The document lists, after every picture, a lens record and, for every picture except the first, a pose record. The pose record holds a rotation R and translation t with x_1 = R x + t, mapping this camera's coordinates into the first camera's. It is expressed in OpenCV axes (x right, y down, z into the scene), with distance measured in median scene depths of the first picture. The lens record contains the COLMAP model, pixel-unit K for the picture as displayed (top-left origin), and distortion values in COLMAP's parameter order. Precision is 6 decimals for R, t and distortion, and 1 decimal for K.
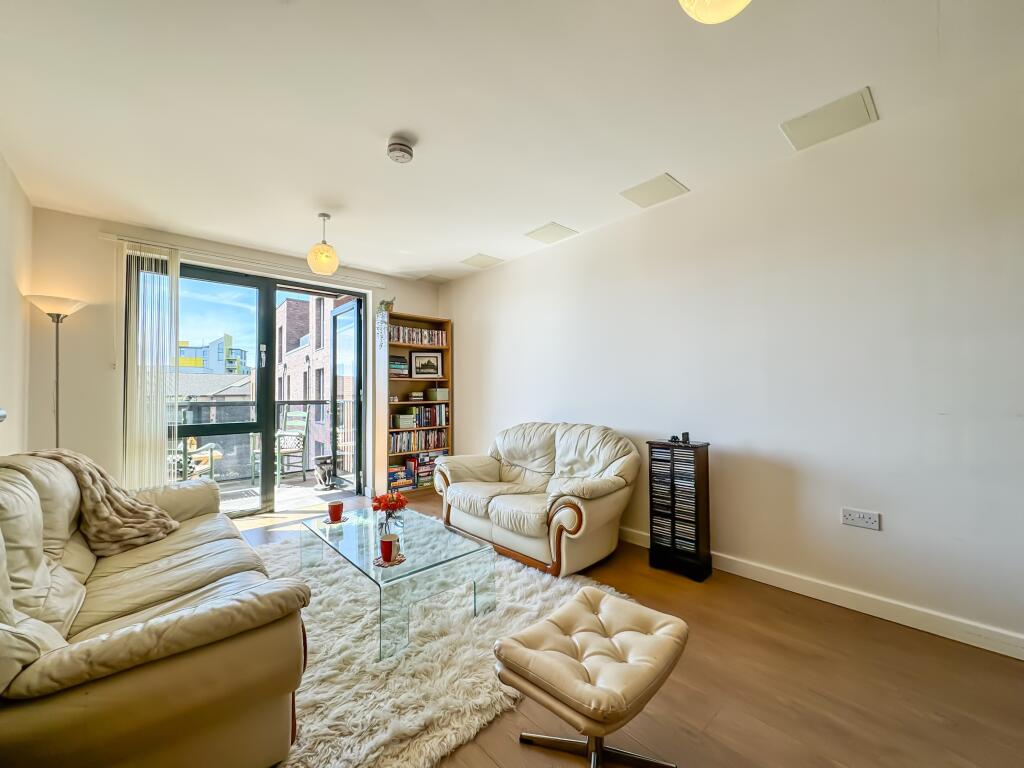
lens RADIAL K [[407.1, 0, 510.0], [0, 407.1, 383.8], [0, 0, 1]] dist [-0.001216, 0.000265]
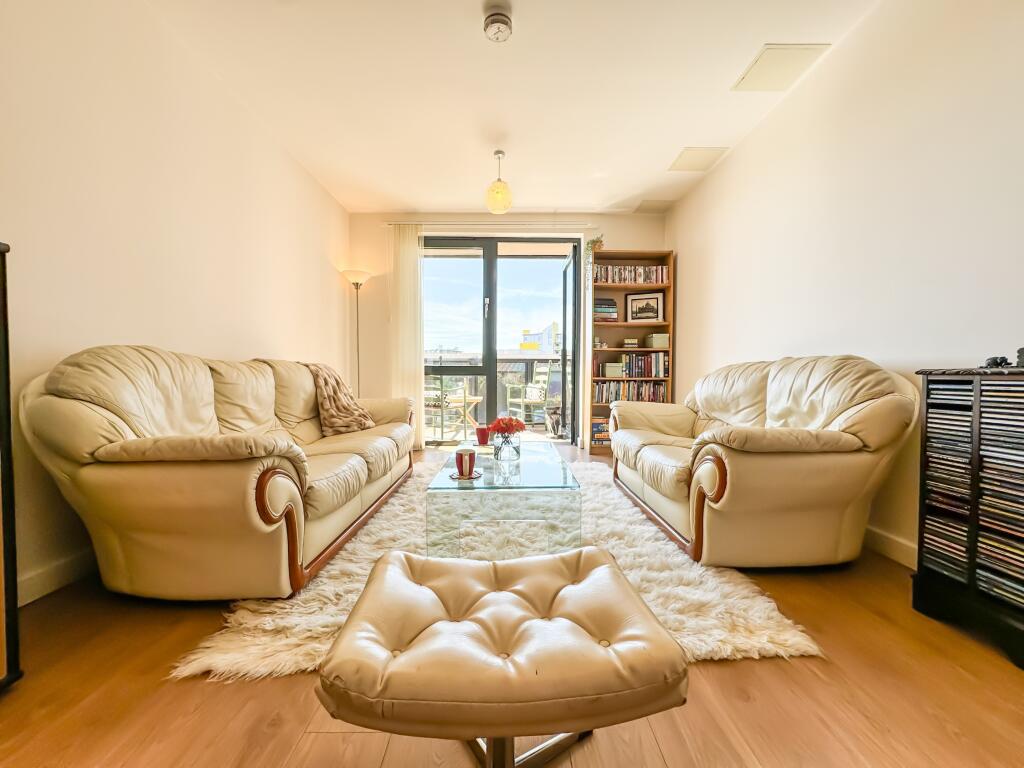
lens RADIAL K [[407.1, 0, 510.0], [0, 407.1, 383.8], [0, 0, 1]] dist [-0.001216, 0.000265]
pose [[0.749914, 0.026891, -0.660989, 0.196987], [0.006306, 0.998838, 0.047790, 0.088706], [0.661505, -0.040006, 0.748873, 0.184896]]
